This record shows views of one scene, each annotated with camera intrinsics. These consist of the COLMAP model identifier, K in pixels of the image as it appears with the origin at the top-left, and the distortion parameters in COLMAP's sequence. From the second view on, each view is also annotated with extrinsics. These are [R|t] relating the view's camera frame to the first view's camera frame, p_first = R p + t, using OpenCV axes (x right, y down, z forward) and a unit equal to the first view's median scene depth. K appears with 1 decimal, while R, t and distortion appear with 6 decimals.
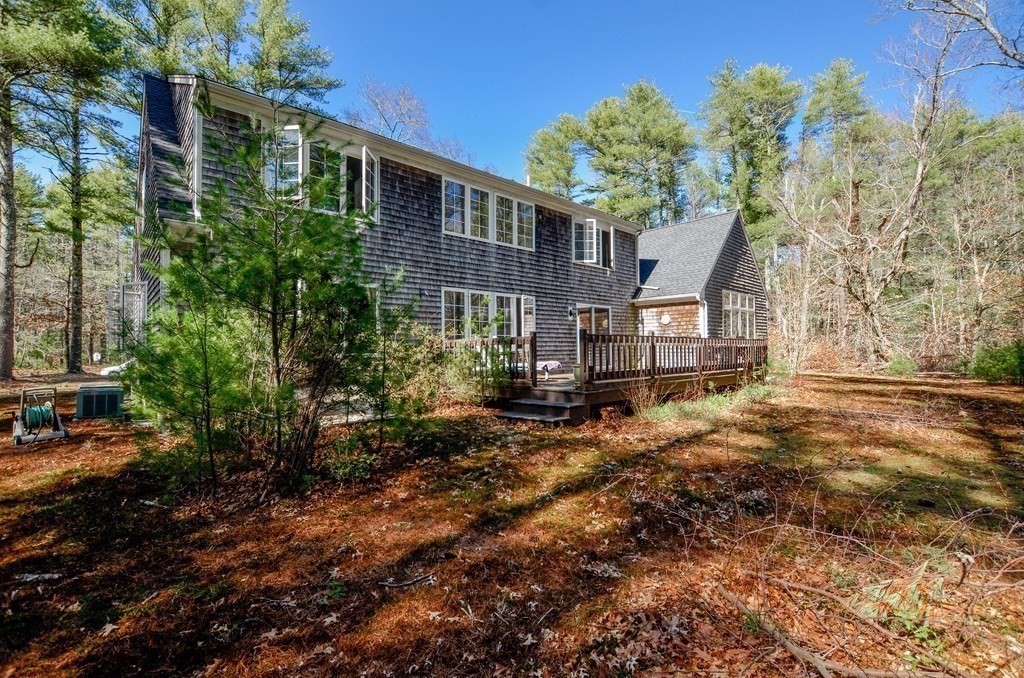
lens RADIAL K [[449.3, 0, 511.9], [0, 449.3, 343.7], [0, 0, 1]] dist [-0.027919, 0.000717]
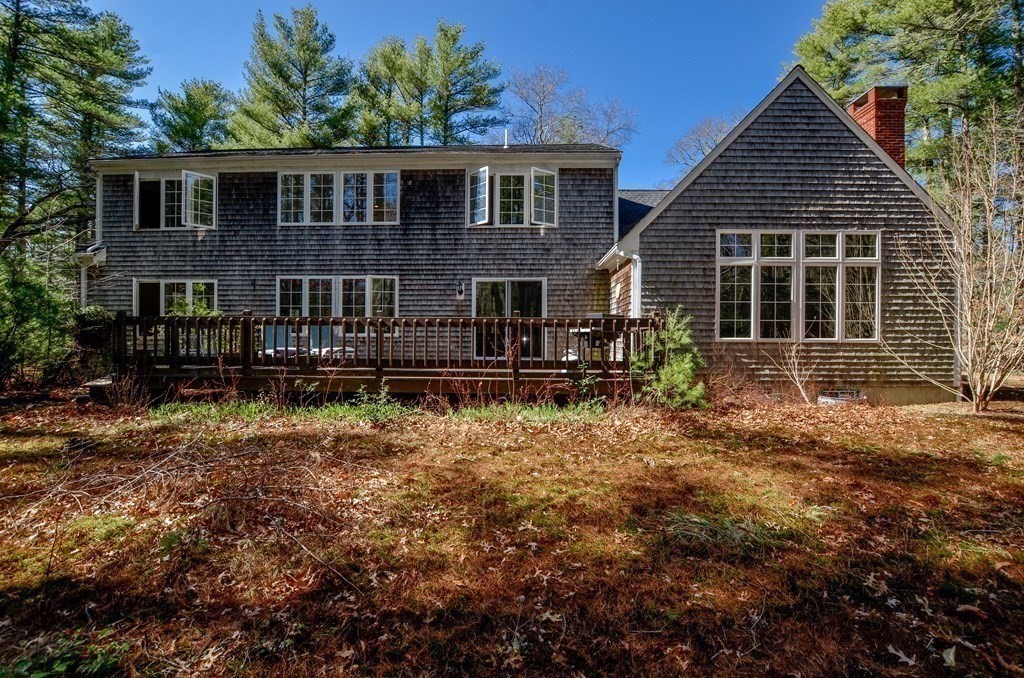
lens RADIAL K [[449.3, 0, 511.9], [0, 449.3, 343.7], [0, 0, 1]] dist [-0.027919, 0.000717]
pose [[0.711948, 0.020471, -0.701934, 0.774708], [-0.001215, 0.999609, 0.027920, 0.004603], [0.702231, -0.019024, 0.711695, 0.486448]]
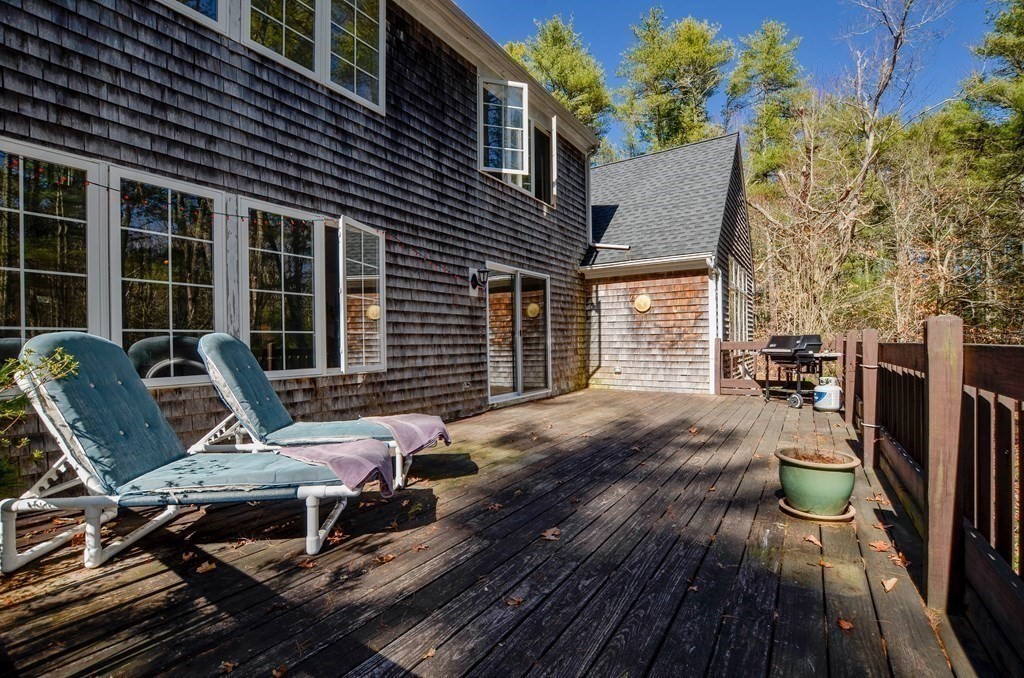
lens RADIAL K [[449.3, 0, 511.9], [0, 449.3, 343.7], [0, 0, 1]] dist [-0.027919, 0.000717]
pose [[0.973505, -0.000963, 0.228662, 0.065079], [-0.002659, 0.999876, 0.015532, -0.012904], [-0.228649, -0.015729, 0.973382, 0.554509]]
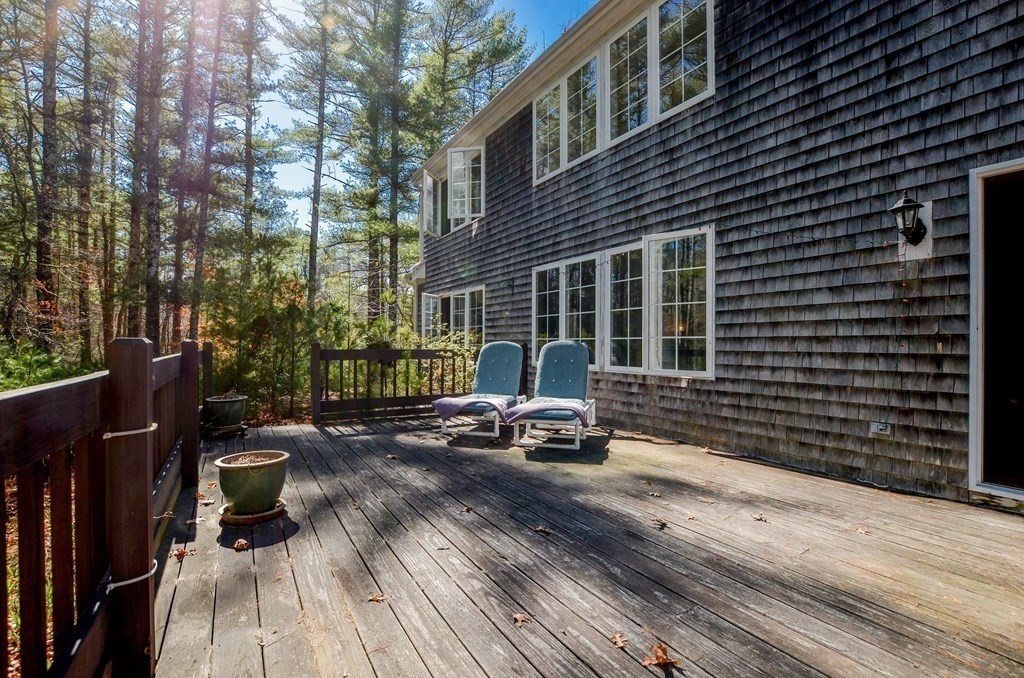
lens RADIAL K [[449.3, 0, 511.9], [0, 449.3, 343.7], [0, 0, 1]] dist [-0.027919, 0.000717]
pose [[-0.193685, 0.012538, -0.980984, 0.390124], [0.016234, 0.999822, 0.009574, -0.016254], [0.980929, -0.014071, -0.193854, 0.846262]]
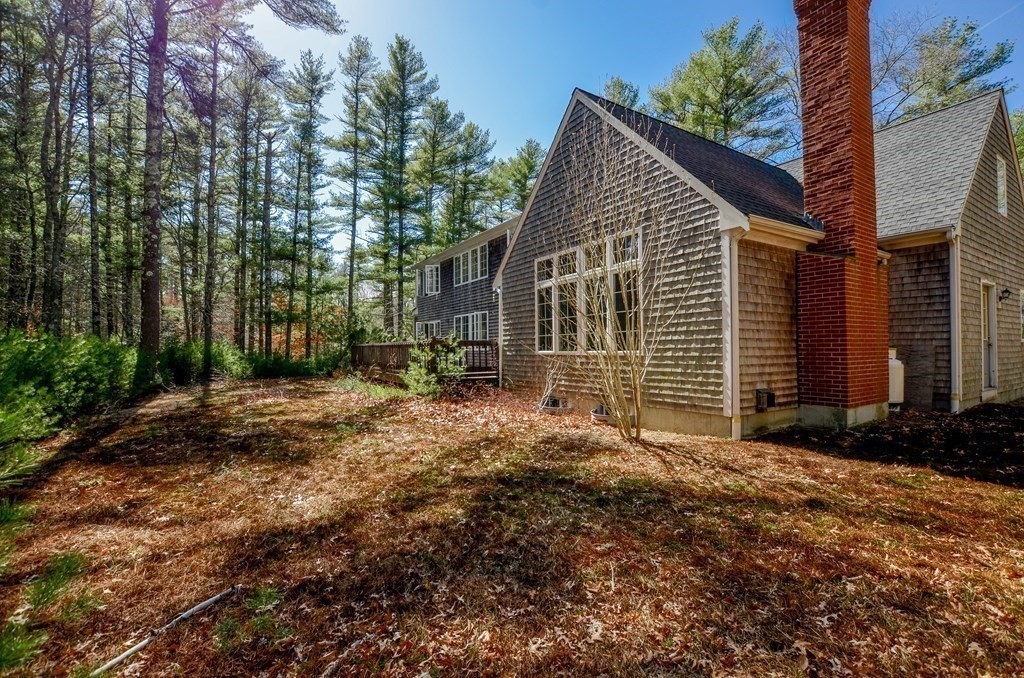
lens RADIAL K [[449.3, 0, 511.9], [0, 449.3, 343.7], [0, 0, 1]] dist [-0.027919, 0.000717]
pose [[-0.195870, -0.000038, -0.980630, 1.274722], [0.025505, 0.999662, -0.005133, 0.004476], [0.980298, -0.026016, -0.195803, 1.238567]]
